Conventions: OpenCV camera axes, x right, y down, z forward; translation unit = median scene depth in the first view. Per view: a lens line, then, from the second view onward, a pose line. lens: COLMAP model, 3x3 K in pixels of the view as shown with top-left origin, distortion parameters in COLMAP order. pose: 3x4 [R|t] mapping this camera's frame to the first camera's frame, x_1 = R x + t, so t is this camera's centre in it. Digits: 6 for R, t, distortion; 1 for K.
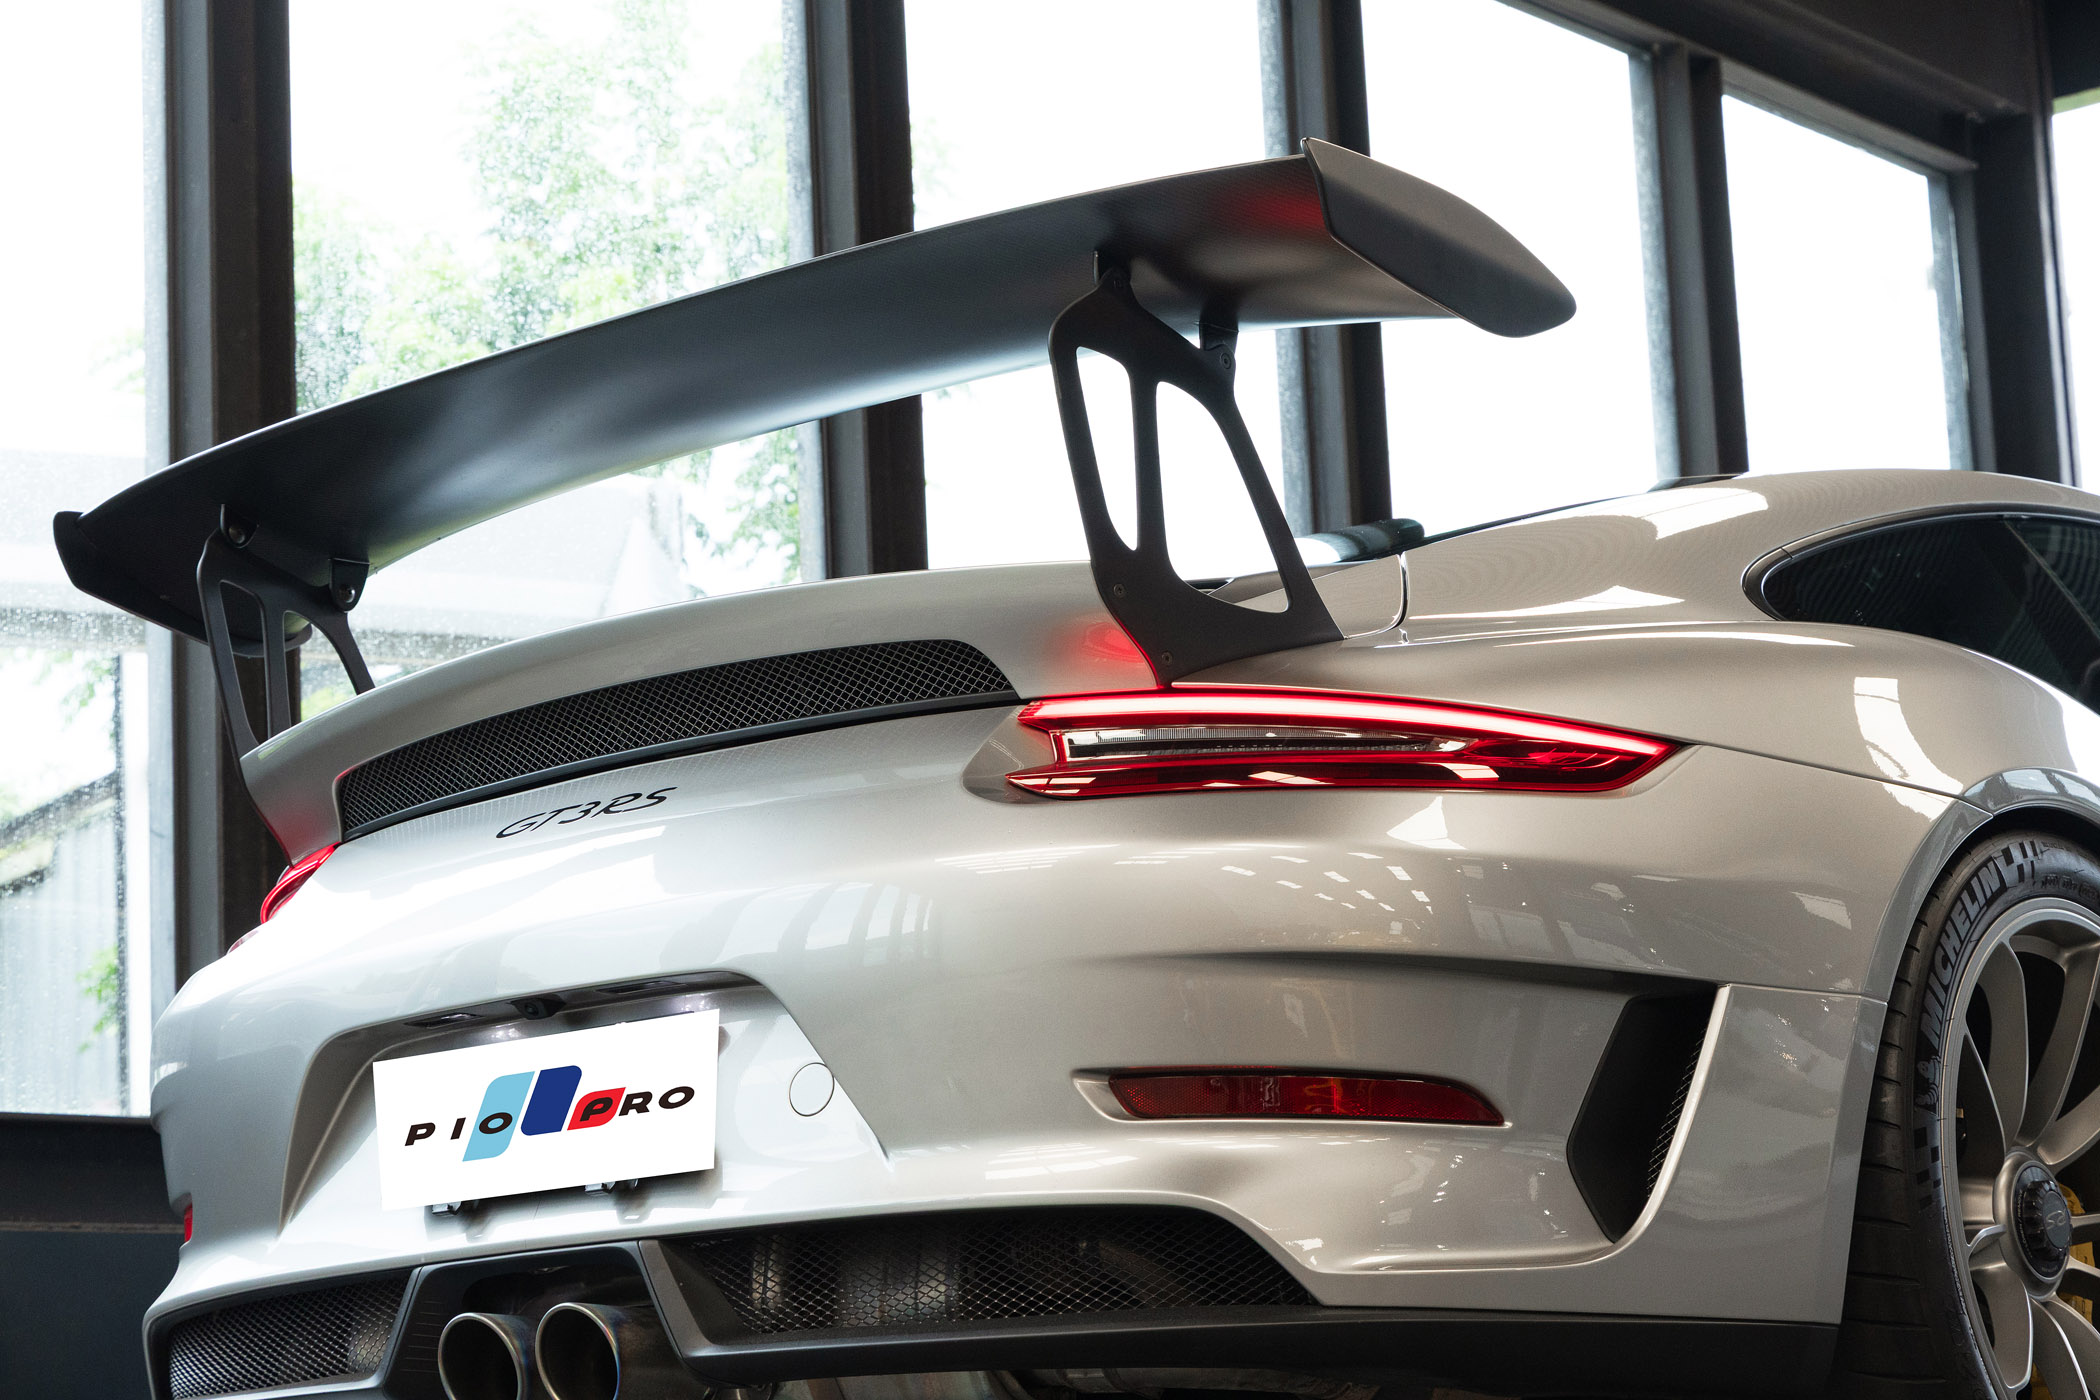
lens RADIAL K [[4500.6, 0, 1050.0], [0, 4500.6, 700.0], [0, 0, 1]] dist [0.038700, 0.233632]
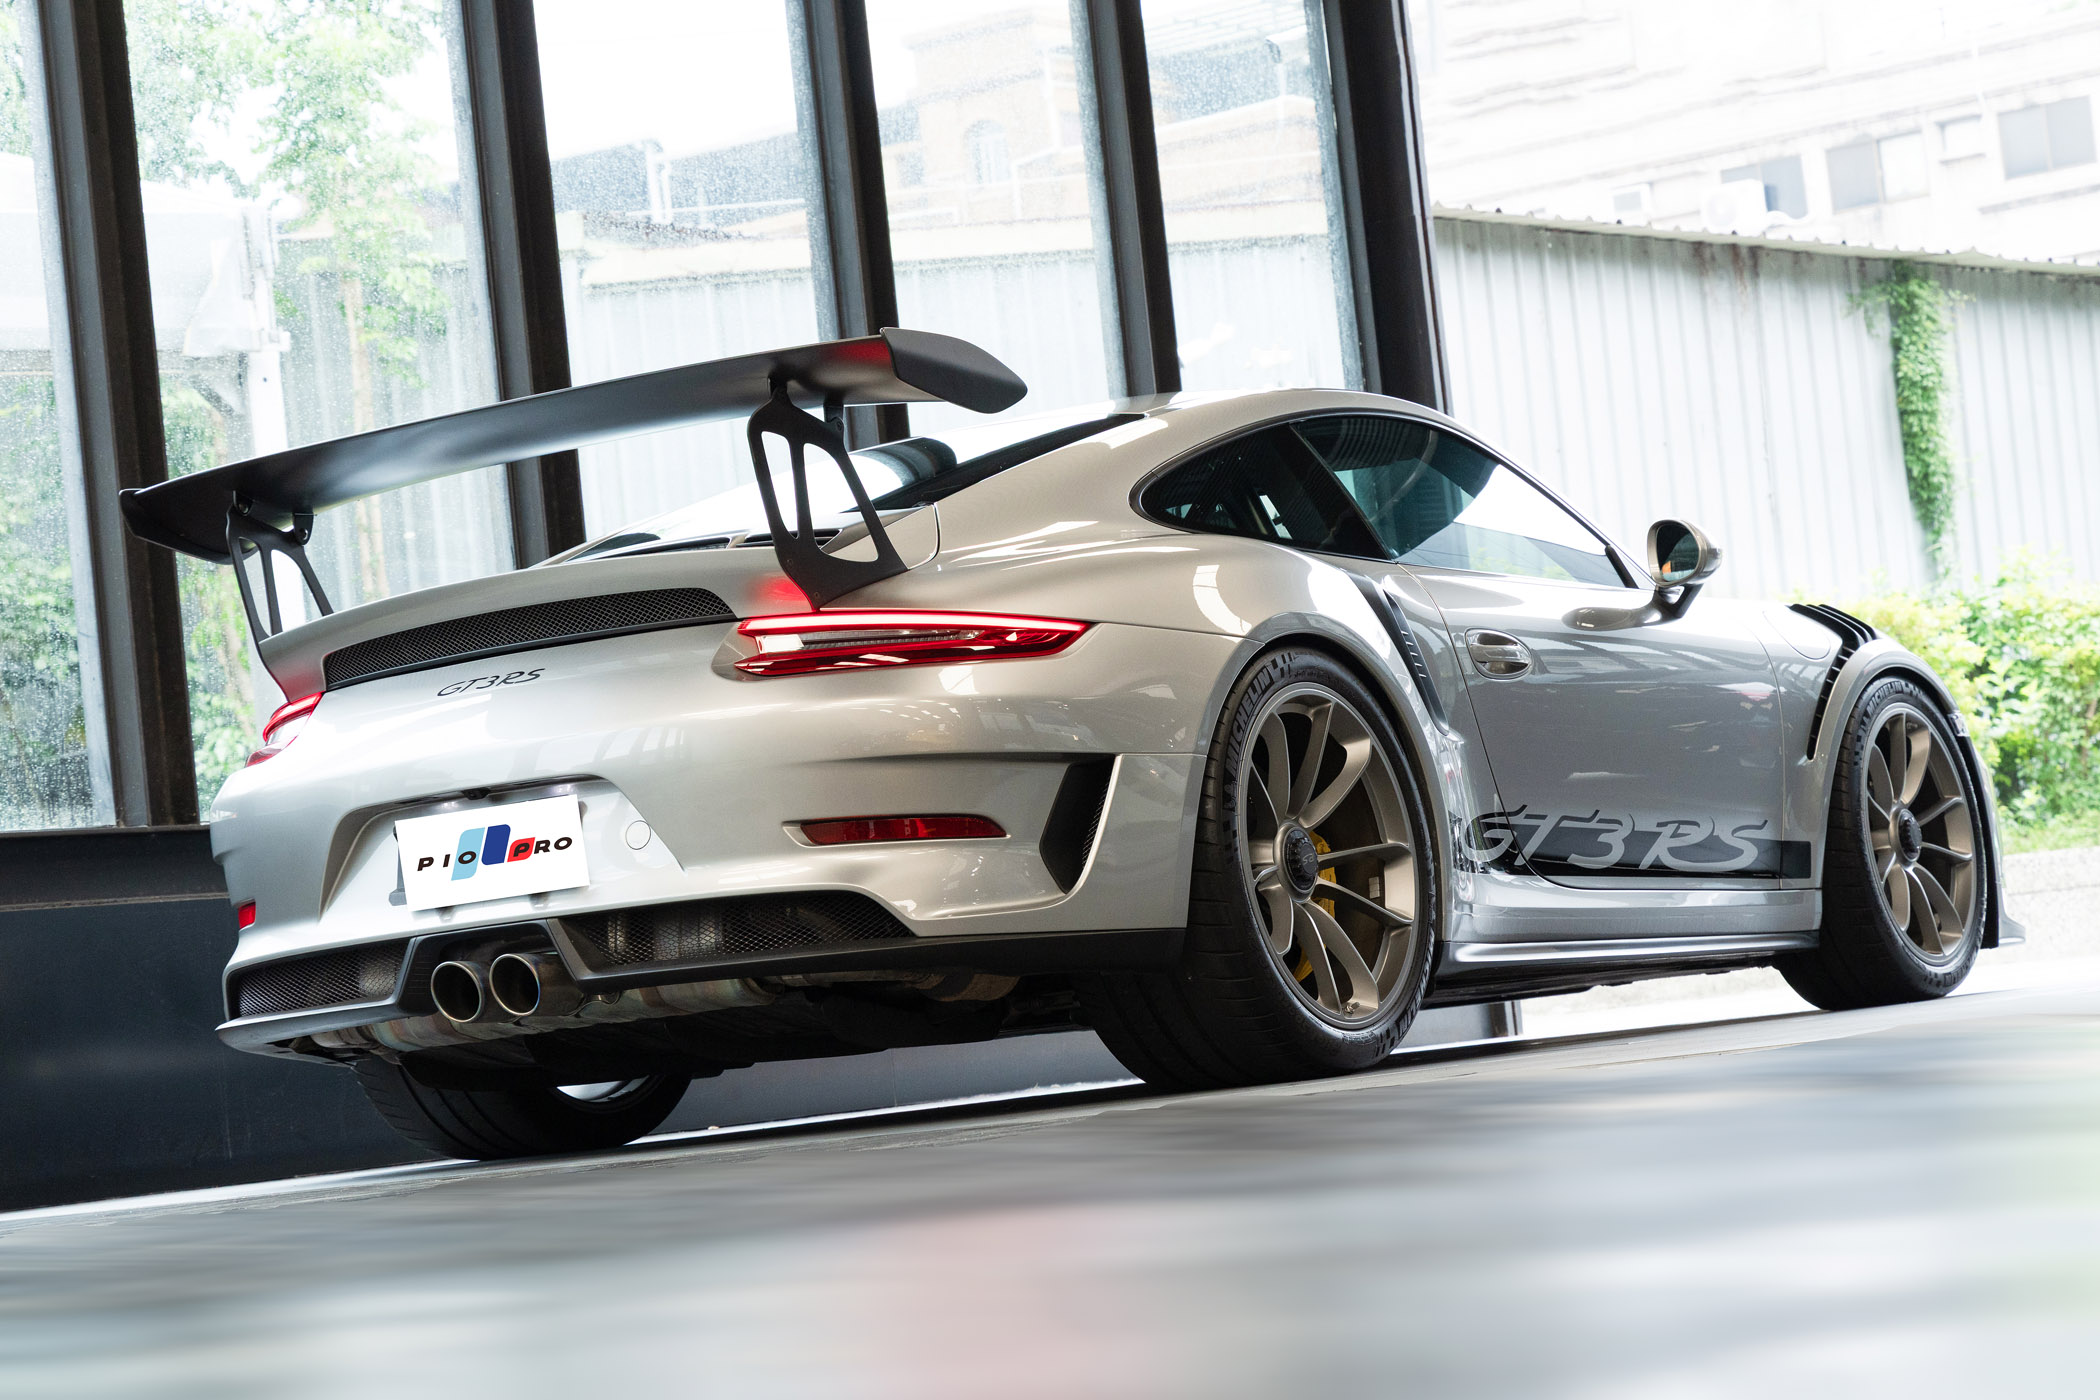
lens RADIAL K [[4993.0, 0, 1050.0], [0, 4993.0, 700.0], [0, 0, 1]] dist [-0.051518, 0.335949]
pose [[0.992322, -0.050243, 0.113015, -0.111662], [0.037715, 0.993174, 0.110380, -0.186733], [-0.117789, -0.105270, 0.987443, -1.034396]]
